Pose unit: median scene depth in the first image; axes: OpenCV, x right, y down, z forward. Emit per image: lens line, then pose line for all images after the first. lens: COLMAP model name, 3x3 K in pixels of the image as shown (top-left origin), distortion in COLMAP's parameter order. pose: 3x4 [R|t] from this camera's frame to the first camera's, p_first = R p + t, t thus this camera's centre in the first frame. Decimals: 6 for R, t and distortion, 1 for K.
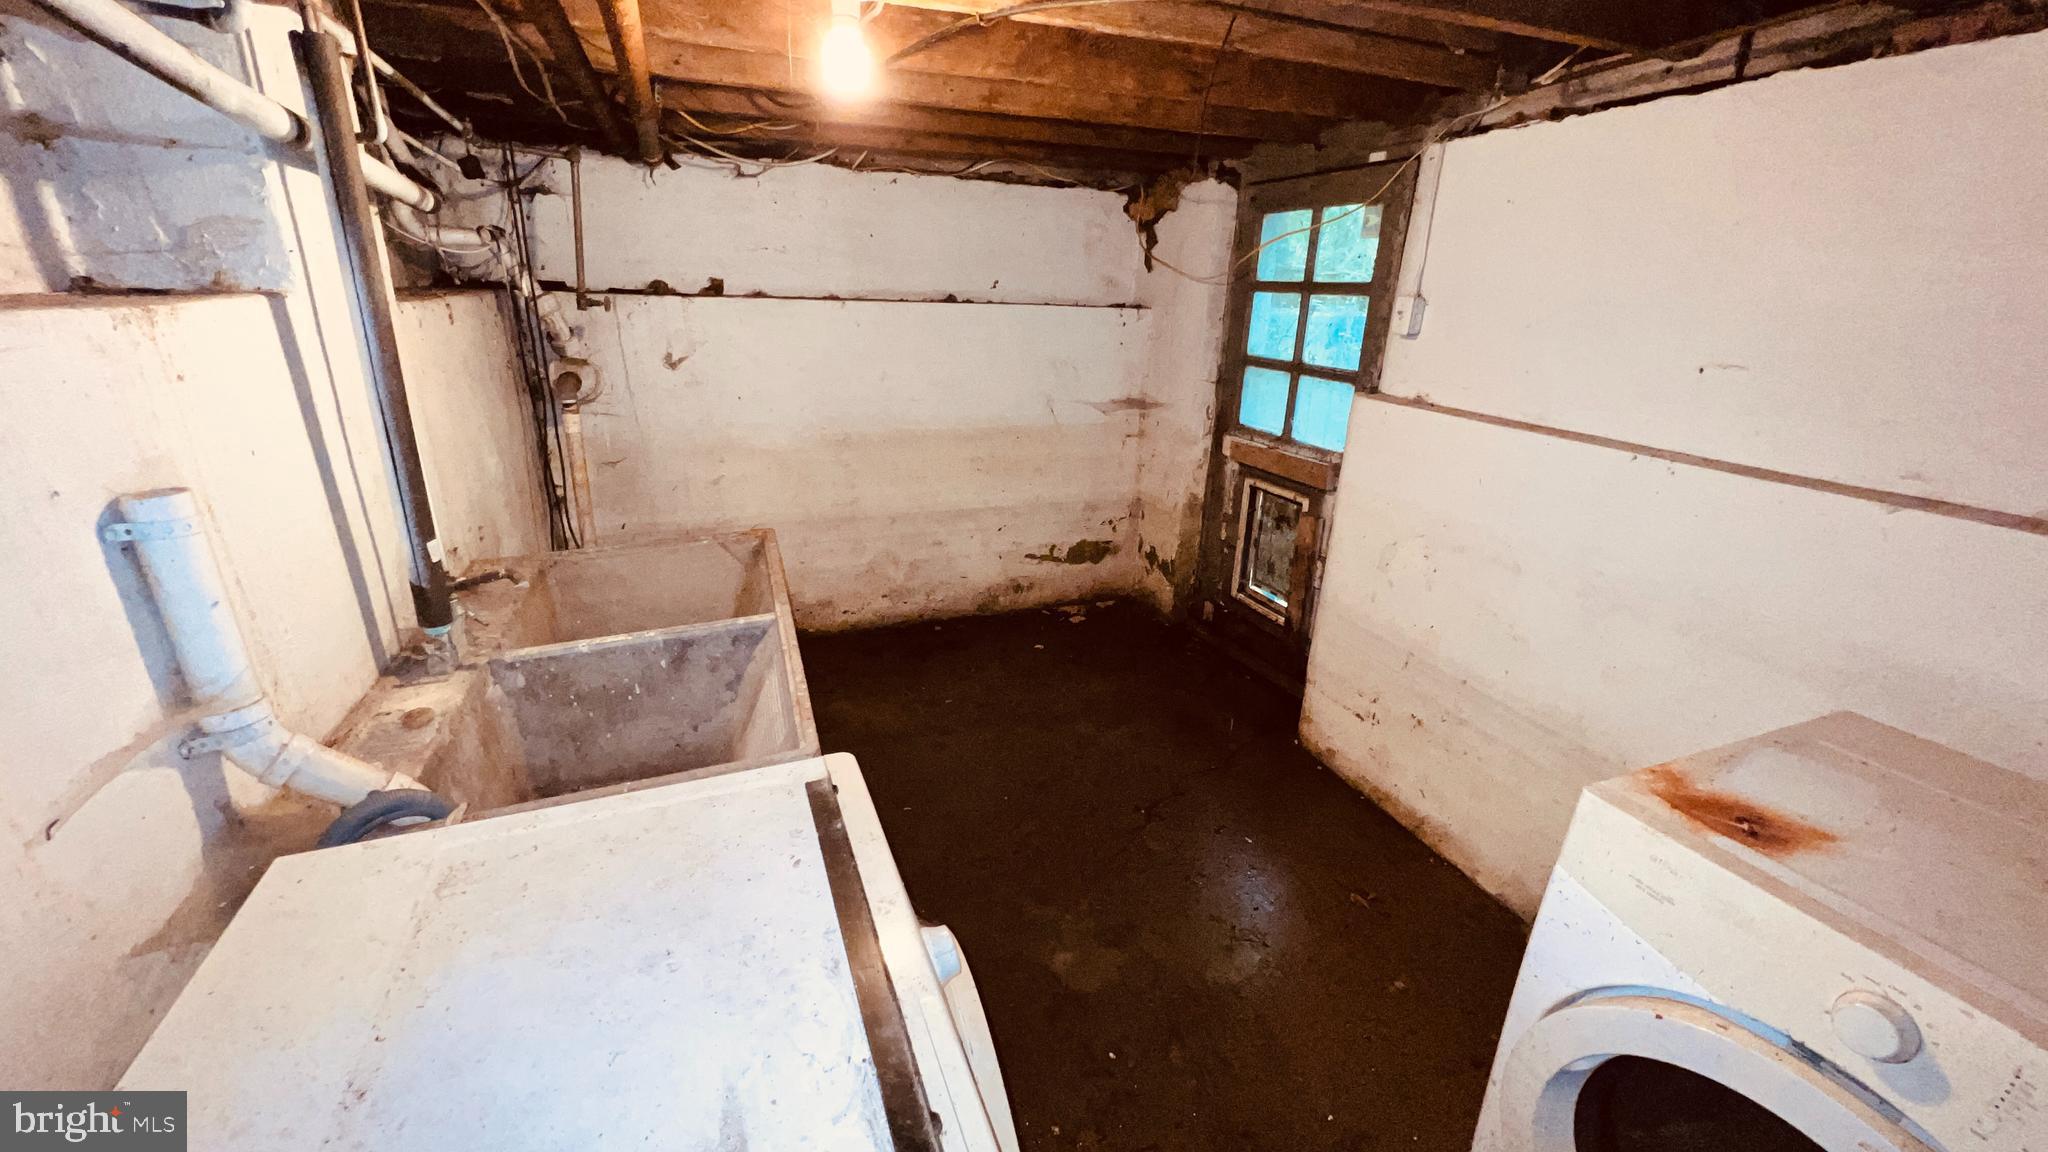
lens RADIAL K [[817.7, 0, 1024.8], [0, 817.7, 580.5], [0, 0, 1]] dist [-0.002703, 0.000481]
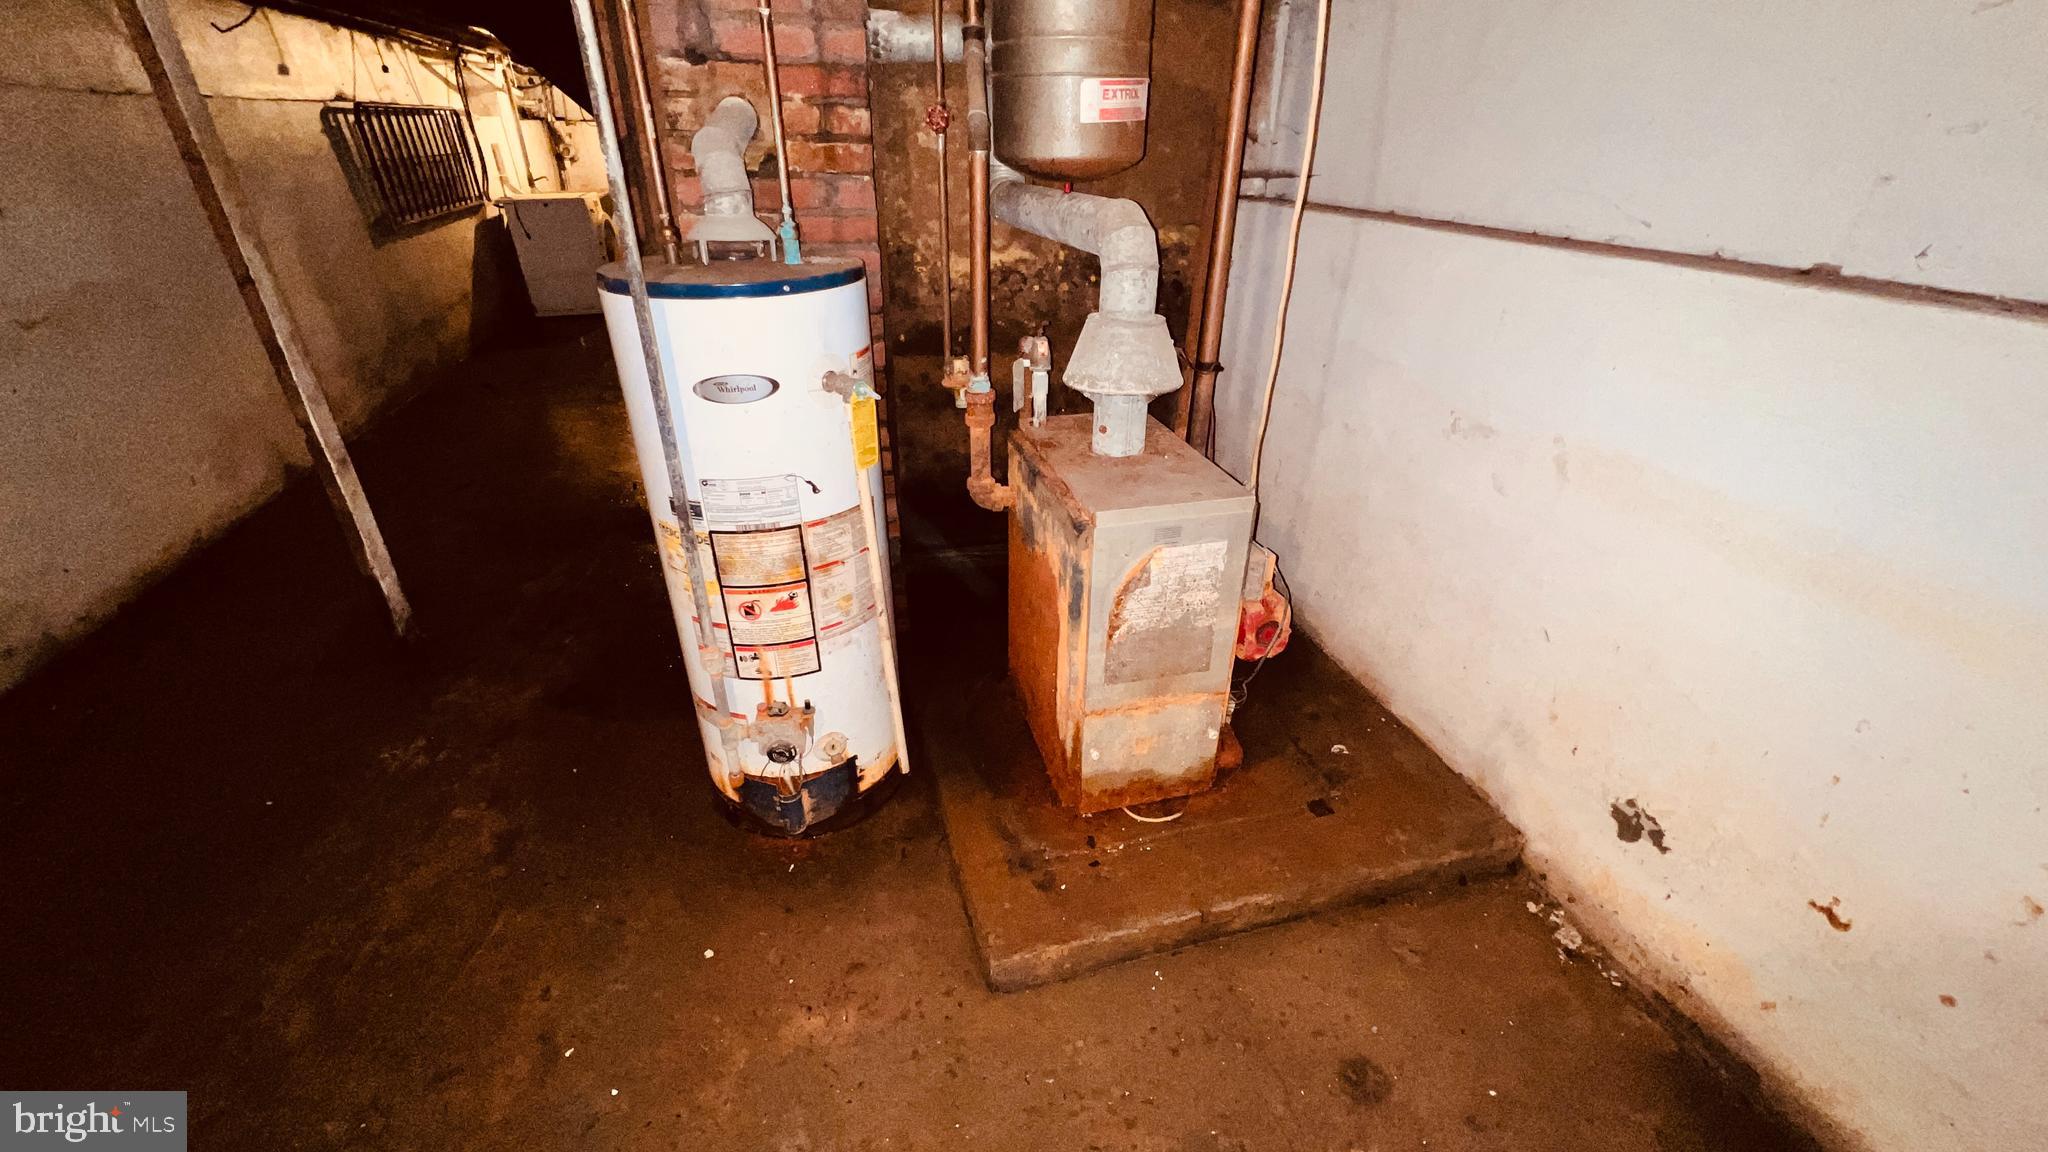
lens RADIAL K [[817.7, 0, 1024.8], [0, 817.7, 580.5], [0, 0, 1]] dist [-0.002703, 0.000481]
pose [[0.997512, 0.033944, -0.061783, 1.365993], [-0.023271, 0.985866, 0.165911, 0.774246], [0.066542, -0.164060, 0.984203, -2.108903]]
